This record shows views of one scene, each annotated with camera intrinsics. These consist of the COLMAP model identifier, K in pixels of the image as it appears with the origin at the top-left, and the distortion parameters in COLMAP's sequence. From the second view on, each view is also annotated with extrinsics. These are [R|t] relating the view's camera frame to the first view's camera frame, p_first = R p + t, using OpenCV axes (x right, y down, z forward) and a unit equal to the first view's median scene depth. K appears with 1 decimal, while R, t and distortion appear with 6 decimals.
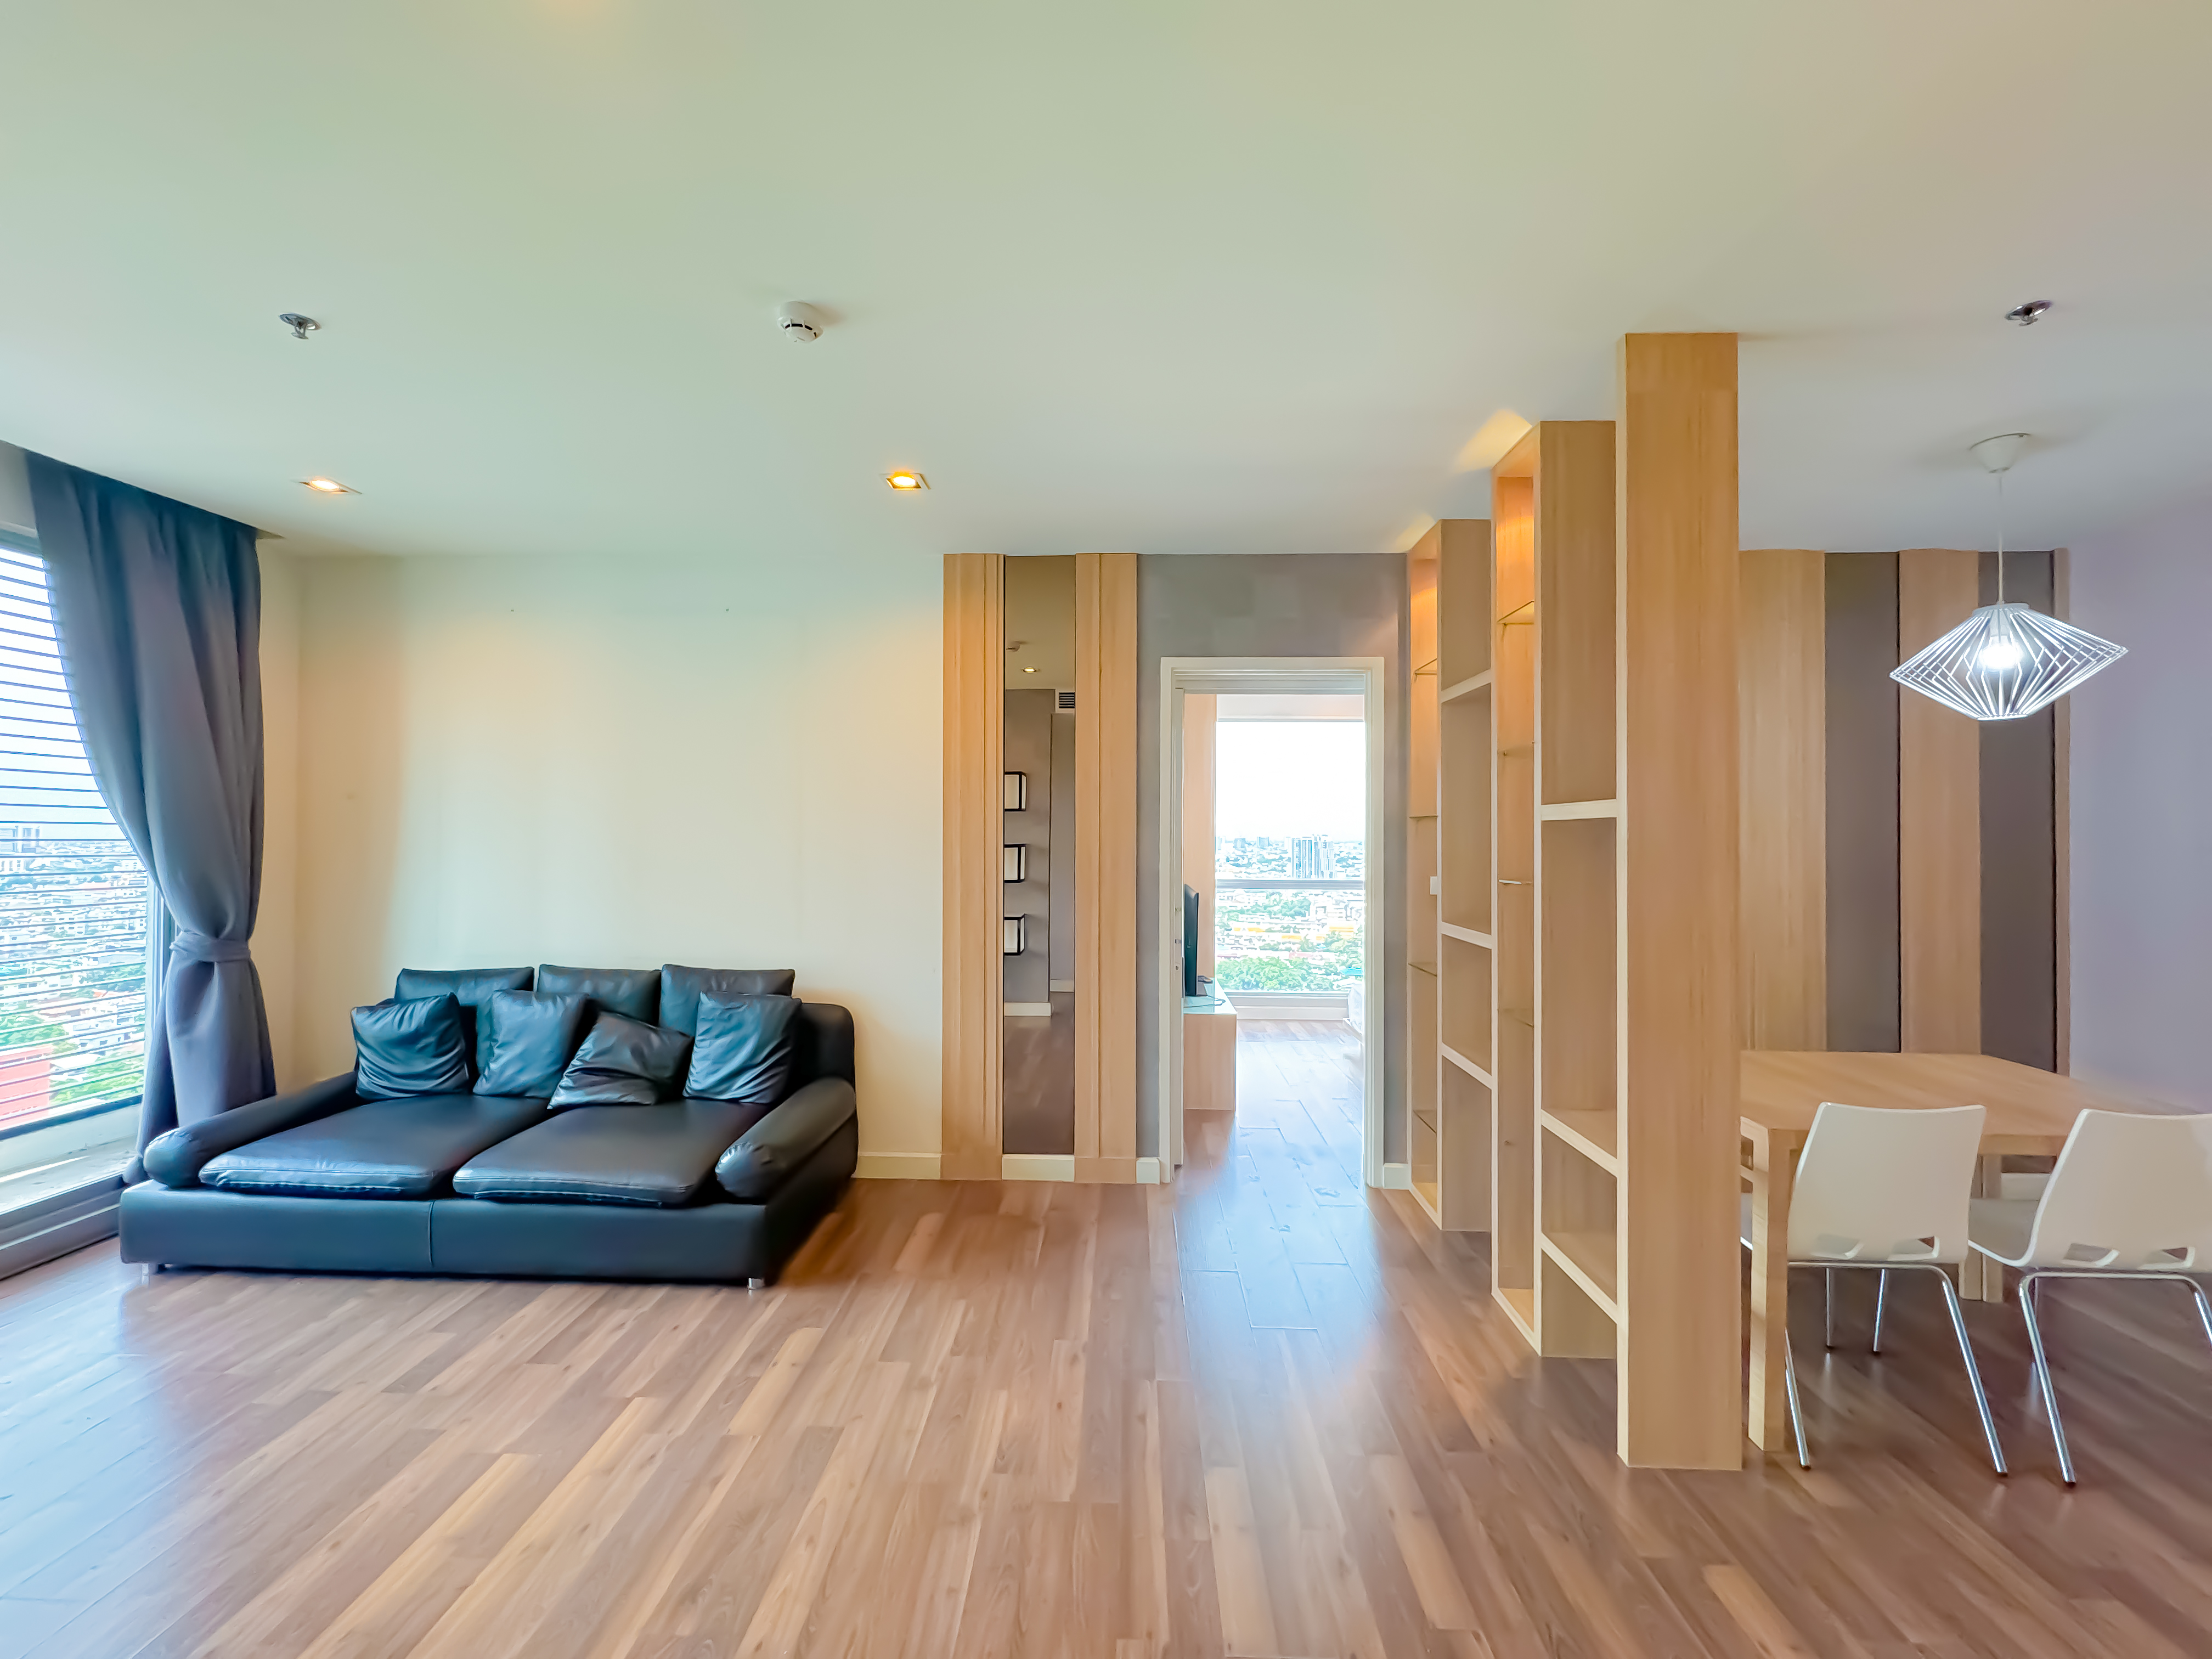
lens RADIAL K [[896.0, 0, 1106.0], [0, 896.0, 829.5], [0, 0, 1]] dist [-0.002340, -0.000428]
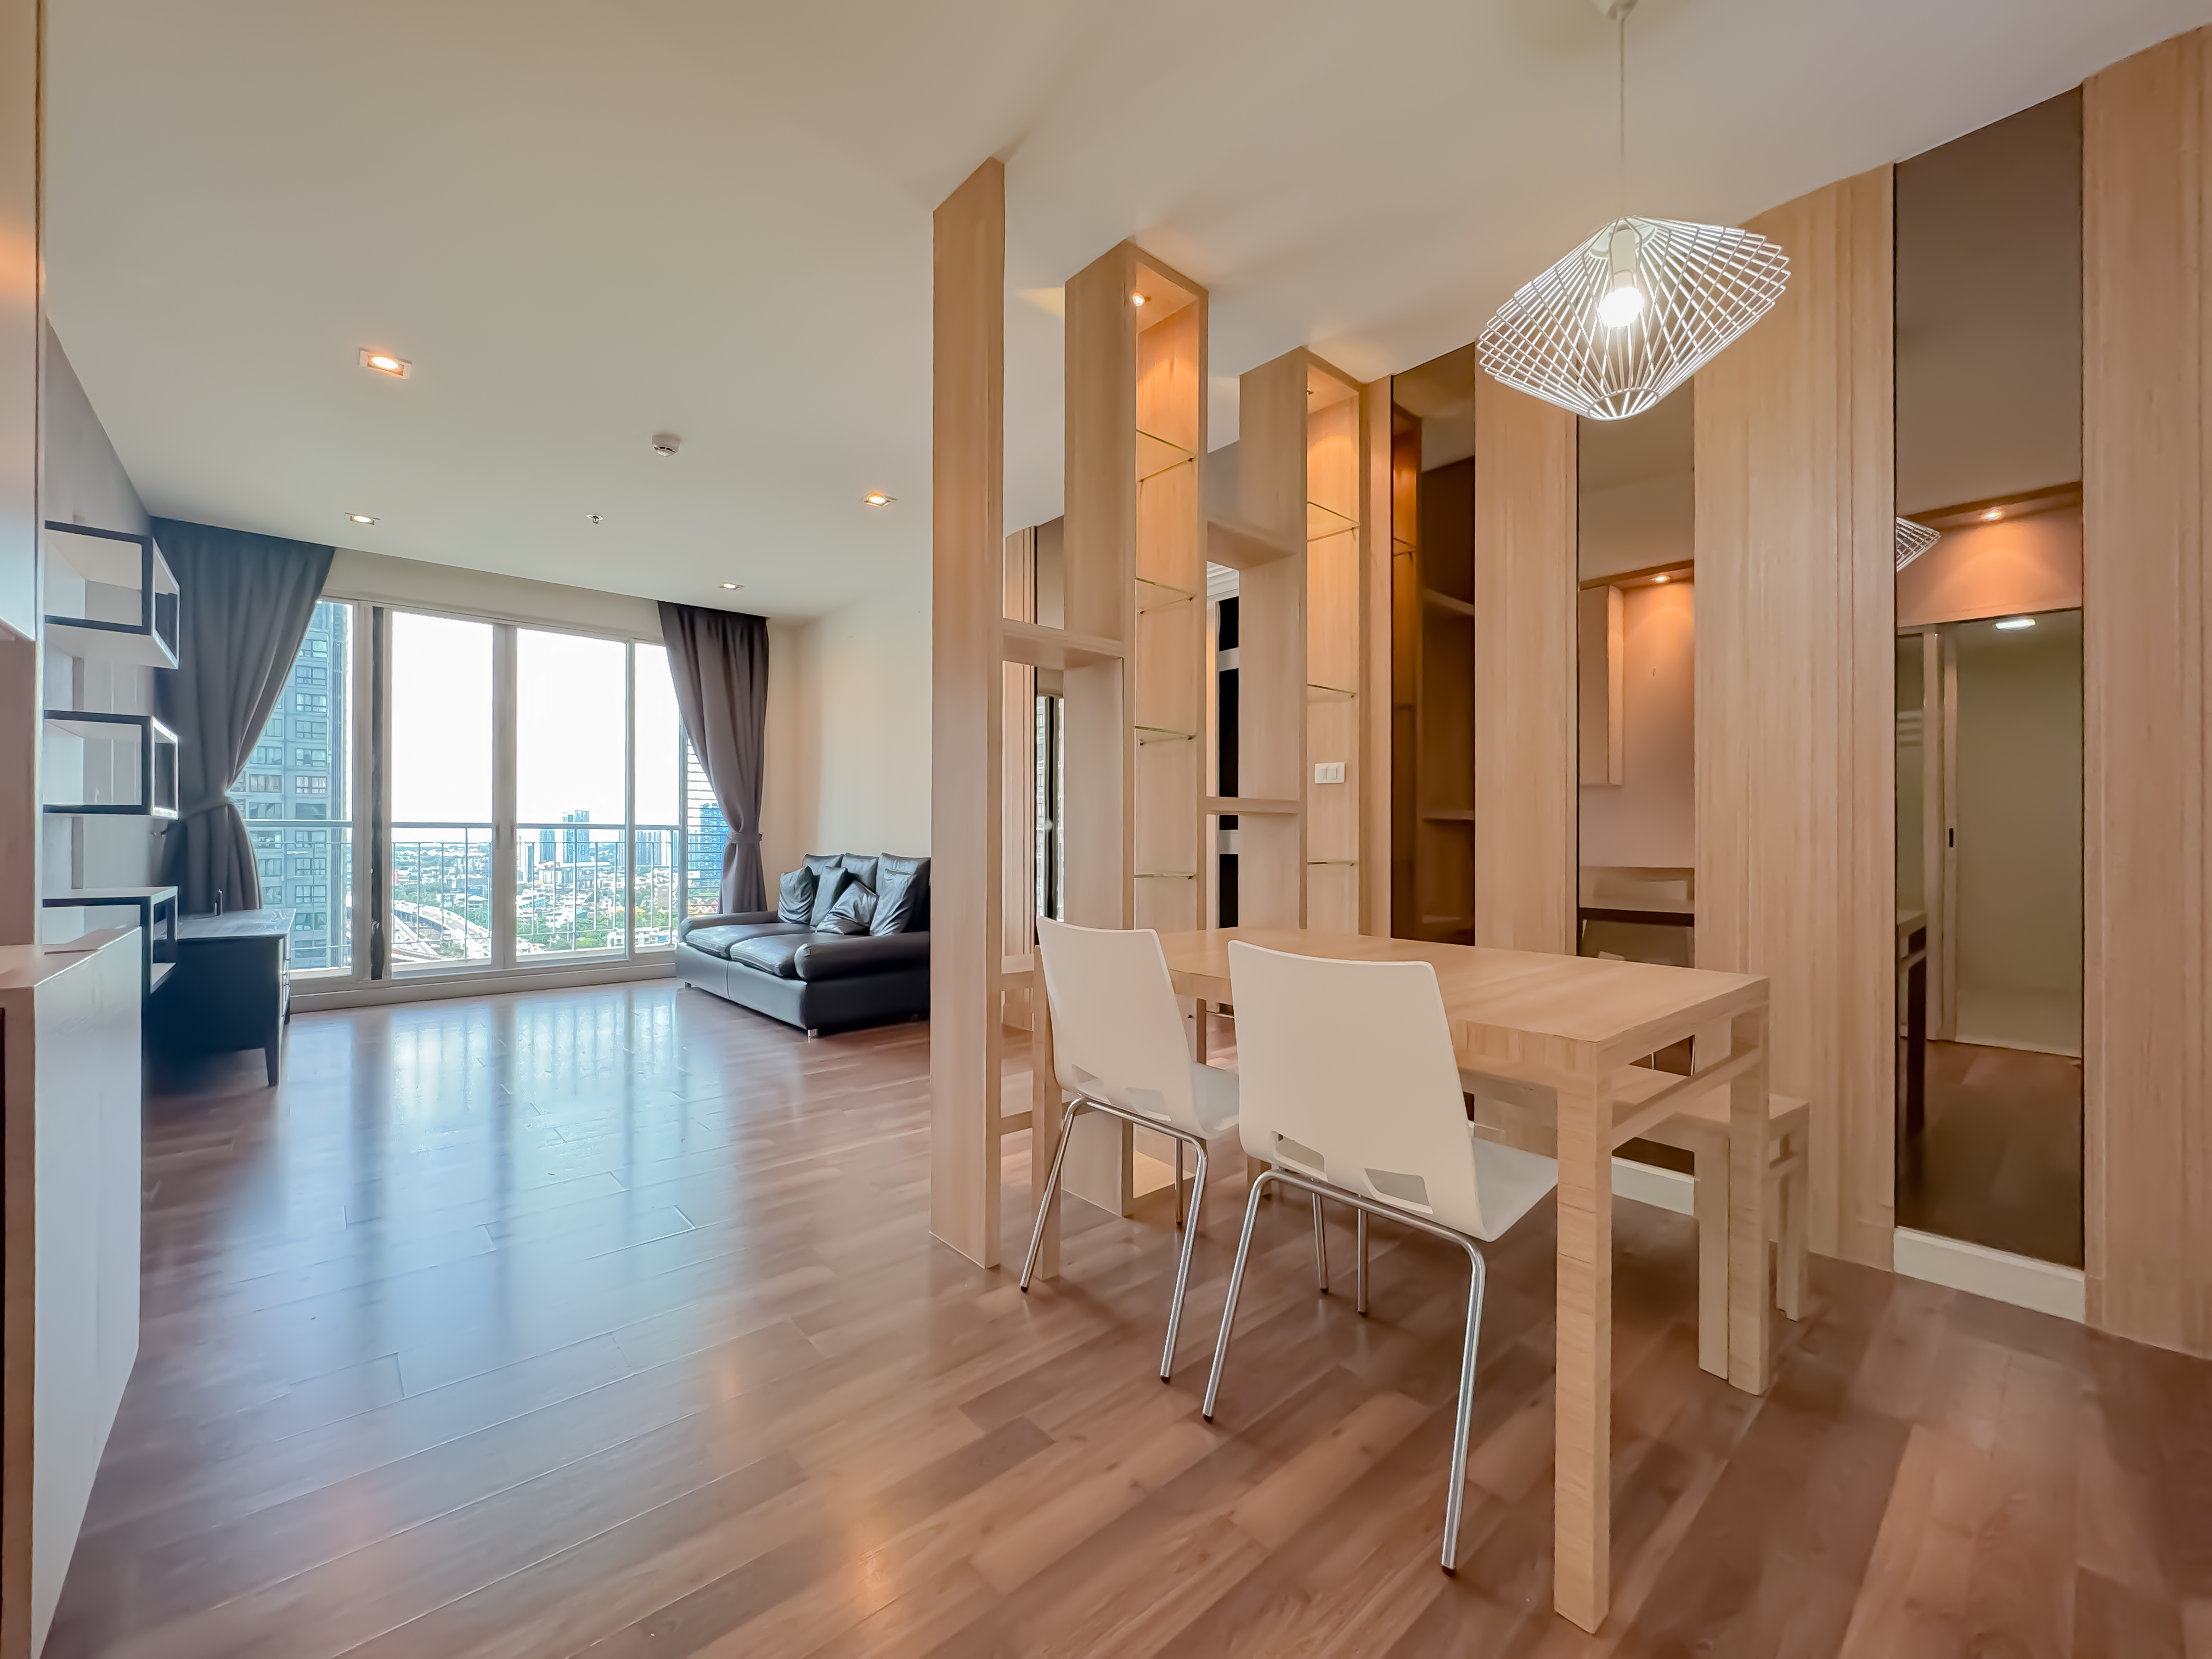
lens RADIAL K [[896.0, 0, 1106.0], [0, 896.0, 829.5], [0, 0, 1]] dist [-0.002340, -0.000428]
pose [[0.698050, -0.005268, -0.716030, 1.217572], [0.007506, 0.999972, -0.000040, 0.161001], [0.716010, -0.005347, 0.698070, 0.292208]]
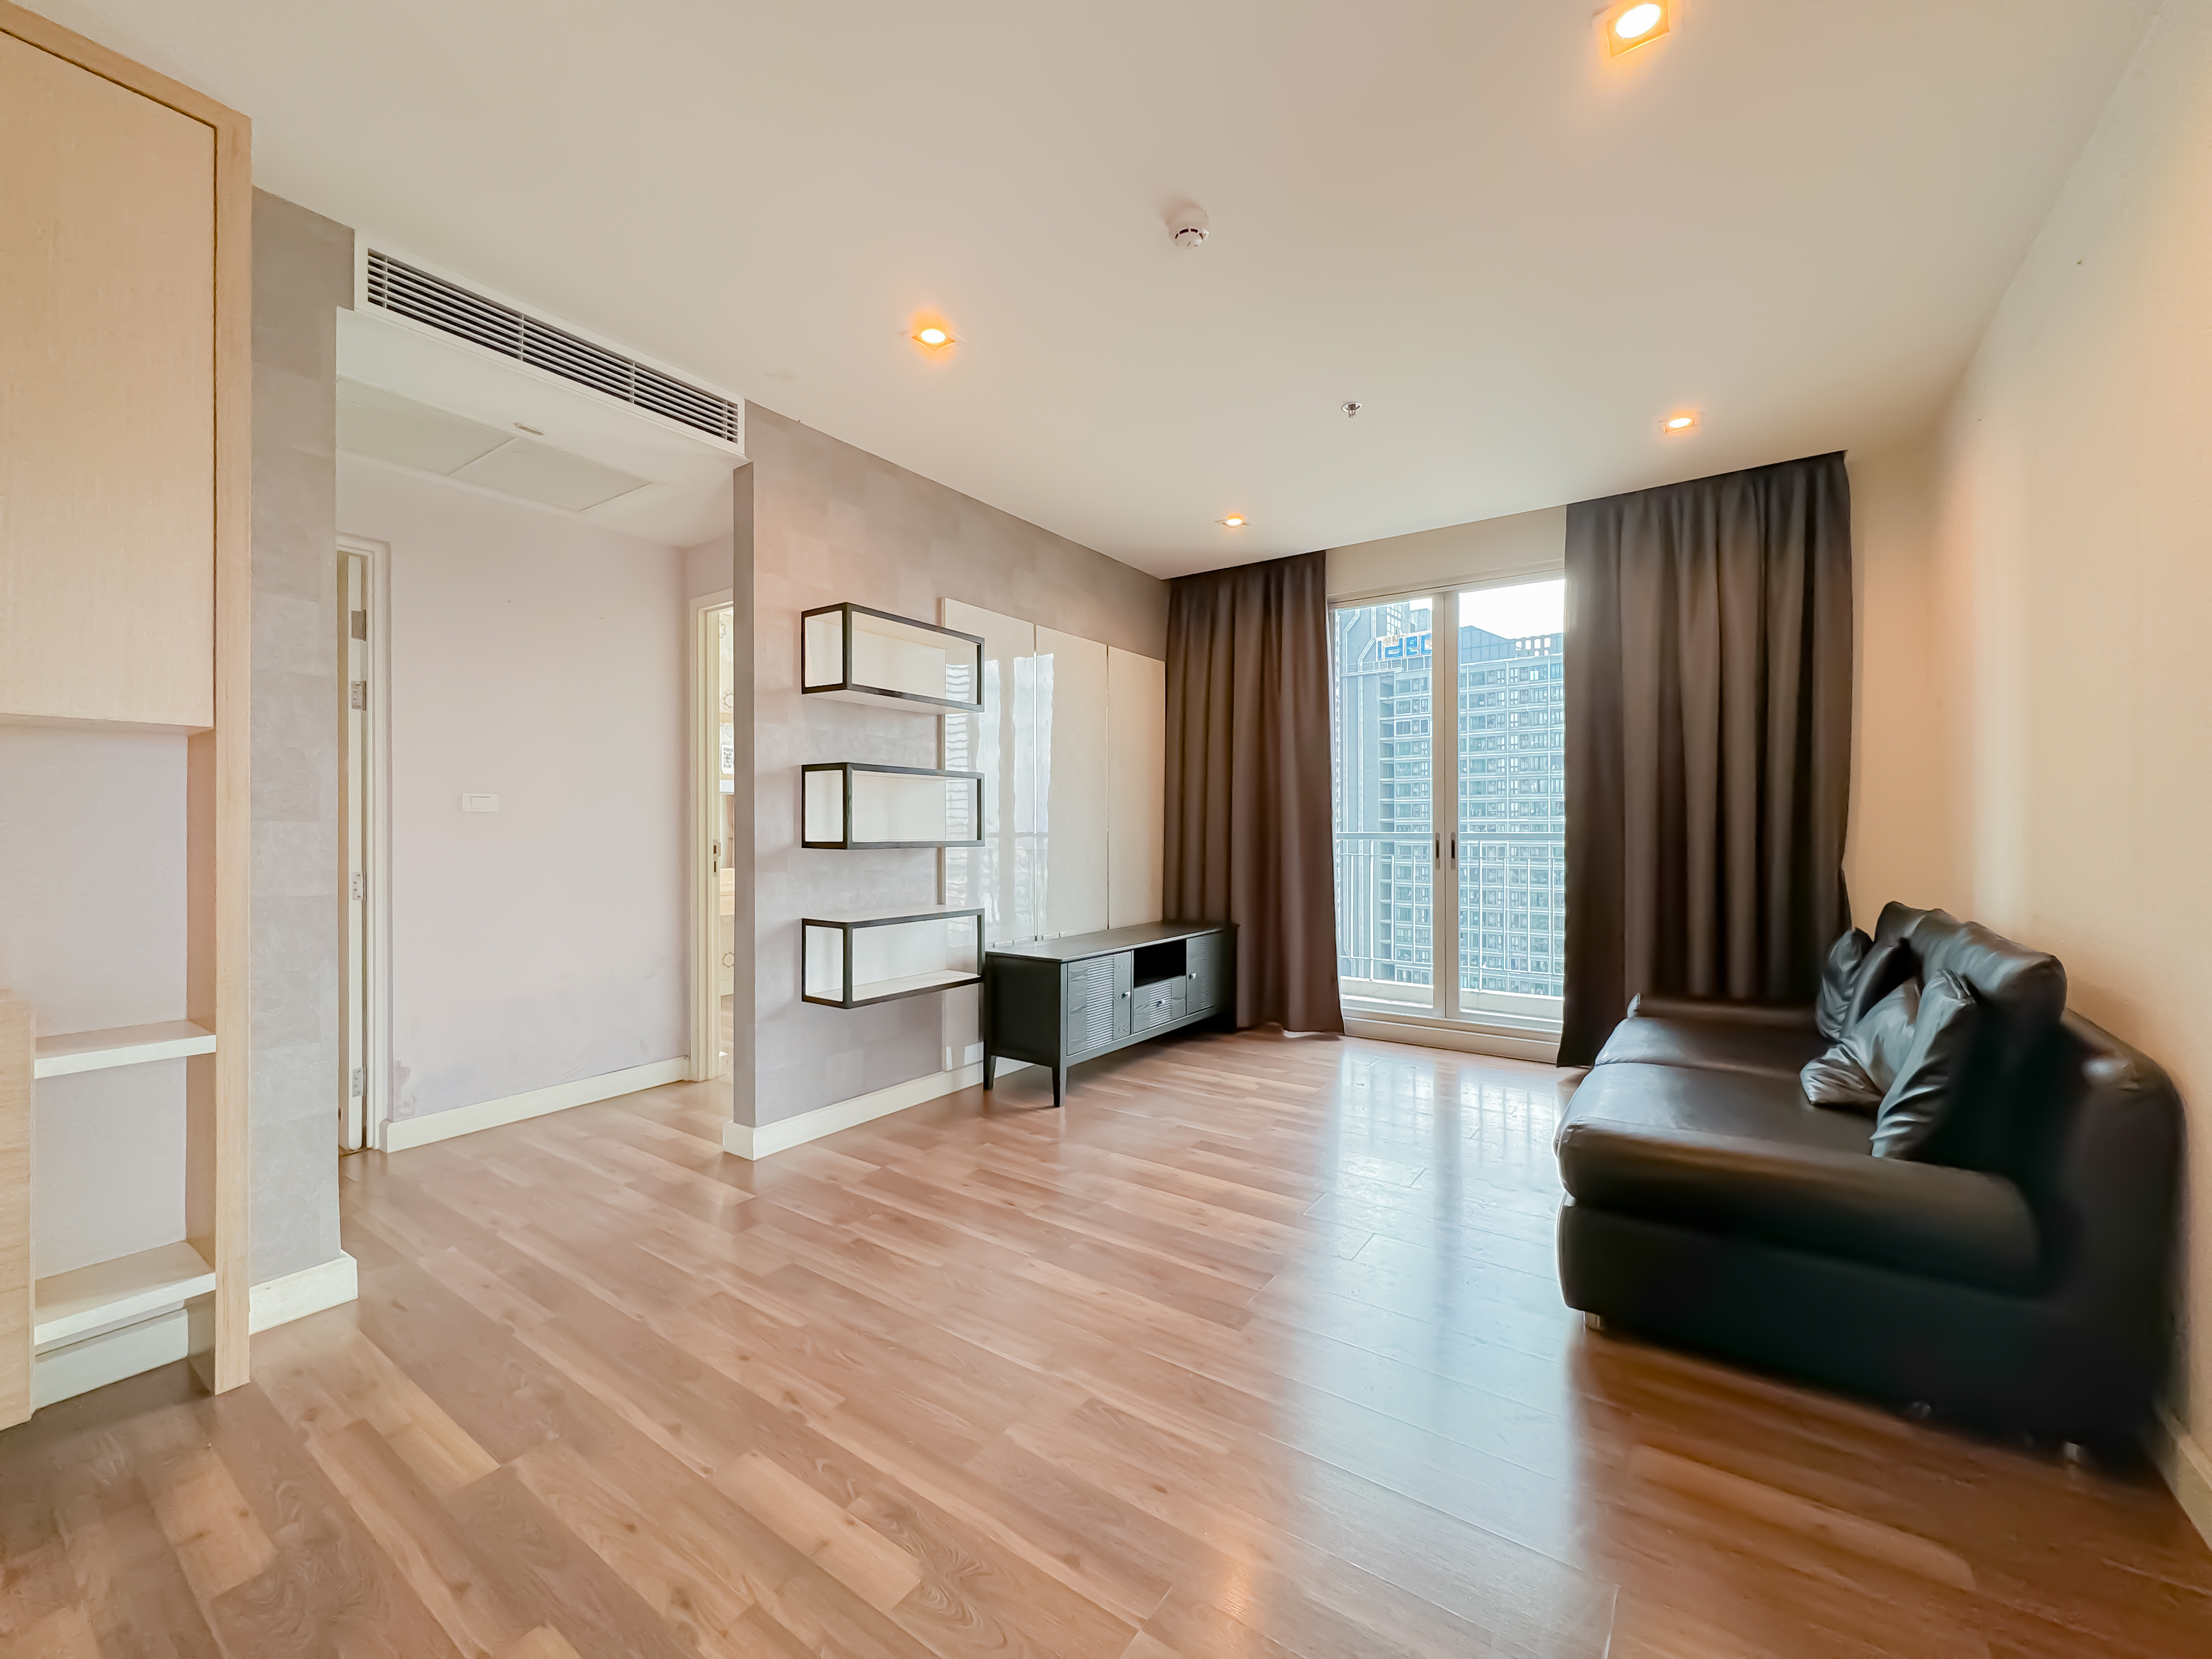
lens RADIAL K [[896.0, 0, 1106.0], [0, 896.0, 829.5], [0, 0, 1]] dist [-0.002340, -0.000428]
pose [[-0.557333, -0.001509, -0.830288, 0.476754], [0.006569, 0.999959, -0.006227, 0.122759], [0.830263, -0.008925, -0.557300, 1.185608]]
